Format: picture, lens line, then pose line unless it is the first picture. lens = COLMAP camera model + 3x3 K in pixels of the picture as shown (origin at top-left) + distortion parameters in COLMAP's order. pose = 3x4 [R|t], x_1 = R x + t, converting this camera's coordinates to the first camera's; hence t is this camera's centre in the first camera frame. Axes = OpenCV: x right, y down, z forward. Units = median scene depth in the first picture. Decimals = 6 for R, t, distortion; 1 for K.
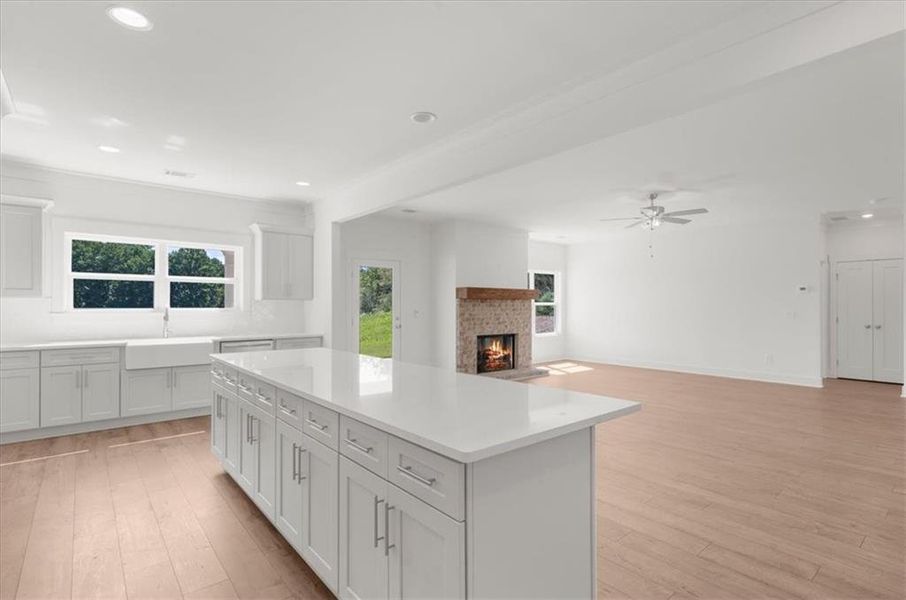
lens RADIAL K [[466.6, 0, 453.0], [0, 466.6, 300.0], [0, 0, 1]] dist [0.000716, 0.000148]
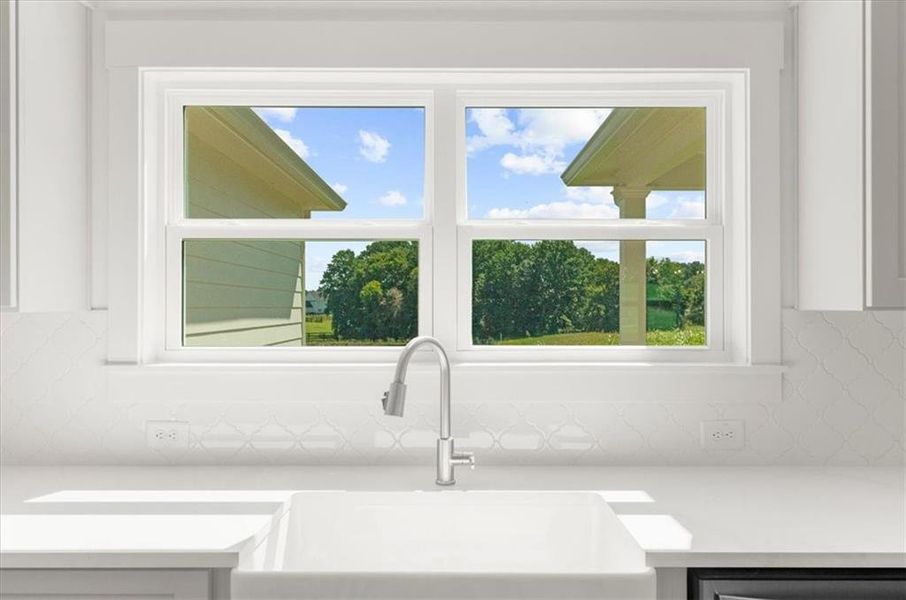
lens RADIAL K [[618.0, 0, 453.0], [0, 618.0, 300.0], [0, 0, 1]] dist [0.005398, 0.000876]
pose [[0.779221, -0.004139, -0.626735, -0.406837], [0.002945, 0.999991, -0.002943, -0.005482], [0.626742, 0.000448, 0.779227, 0.741056]]
